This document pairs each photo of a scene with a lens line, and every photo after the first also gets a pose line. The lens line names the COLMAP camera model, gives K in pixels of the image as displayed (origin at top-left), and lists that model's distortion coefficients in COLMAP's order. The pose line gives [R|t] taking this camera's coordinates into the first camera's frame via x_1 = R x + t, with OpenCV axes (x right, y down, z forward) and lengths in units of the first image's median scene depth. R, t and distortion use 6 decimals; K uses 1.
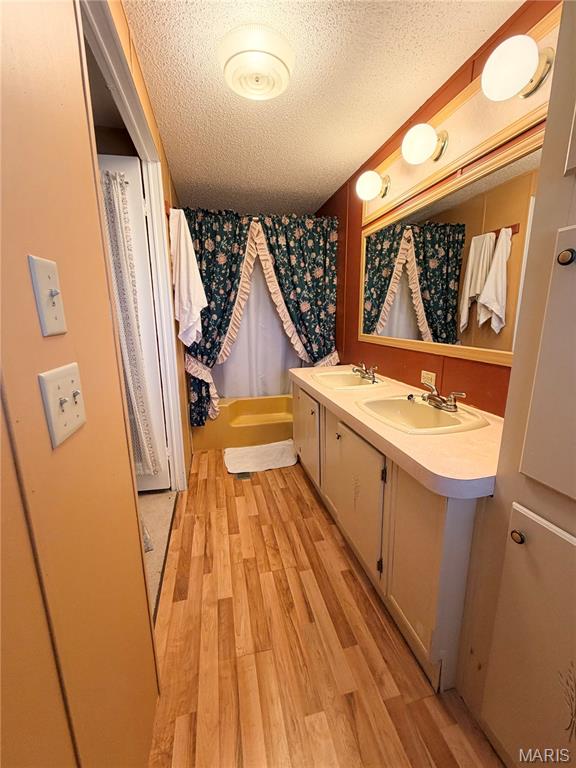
lens RADIAL K [[303.9, 0, 288.0], [0, 303.9, 384.0], [0, 0, 1]] dist [0.010736, -0.000297]
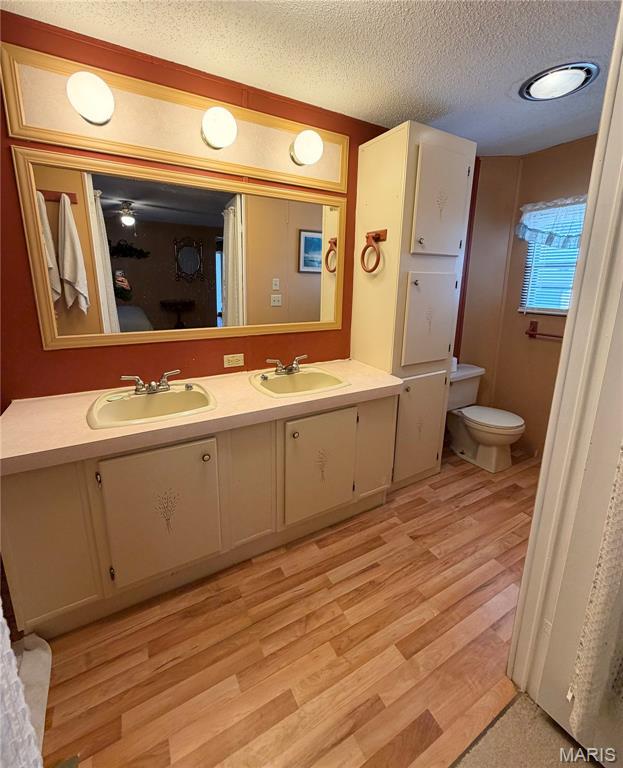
lens RADIAL K [[330.4, 0, 309.2], [0, 330.4, 353.3], [0, 0, 1]] dist [0.004179, 0.000074]
pose [[-0.262155, -0.206667, 0.942636, -0.757992], [0.199827, 0.944003, 0.262540, -0.327486], [-0.944110, 0.257190, -0.206178, 1.111499]]
